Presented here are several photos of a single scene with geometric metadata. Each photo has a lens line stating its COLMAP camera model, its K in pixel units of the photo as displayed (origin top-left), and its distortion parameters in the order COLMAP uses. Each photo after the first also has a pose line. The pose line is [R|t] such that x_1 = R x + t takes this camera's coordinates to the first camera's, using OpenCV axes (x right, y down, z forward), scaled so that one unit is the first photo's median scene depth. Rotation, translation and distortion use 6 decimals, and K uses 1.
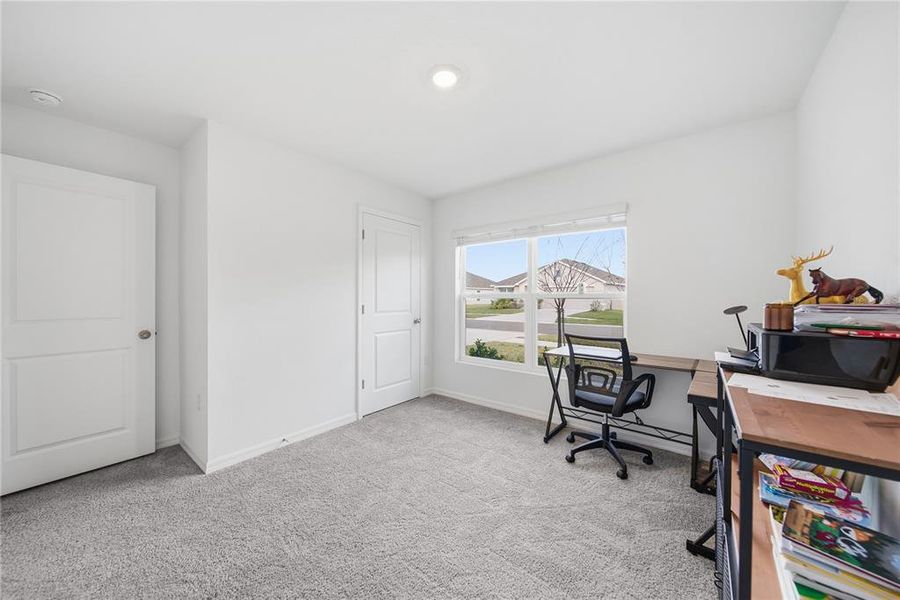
lens RADIAL K [[322.9, 0, 451.0], [0, 322.9, 302.9], [0, 0, 1]] dist [0.000878, -0.001396]
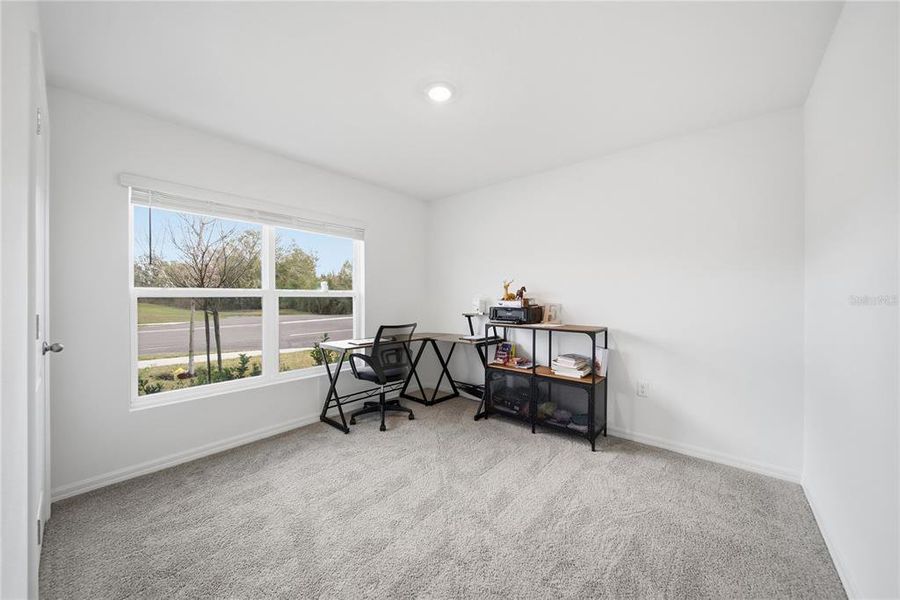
lens RADIAL K [[322.9, 0, 447.4], [0, 322.9, 294.4], [0, 0, 1]] dist [0.000878, -0.001396]
pose [[0.036169, 0.001188, 0.999345, -0.713577], [0.013514, 0.999907, -0.001677, -0.012881], [-0.999254, 0.013566, 0.036150, 0.603044]]
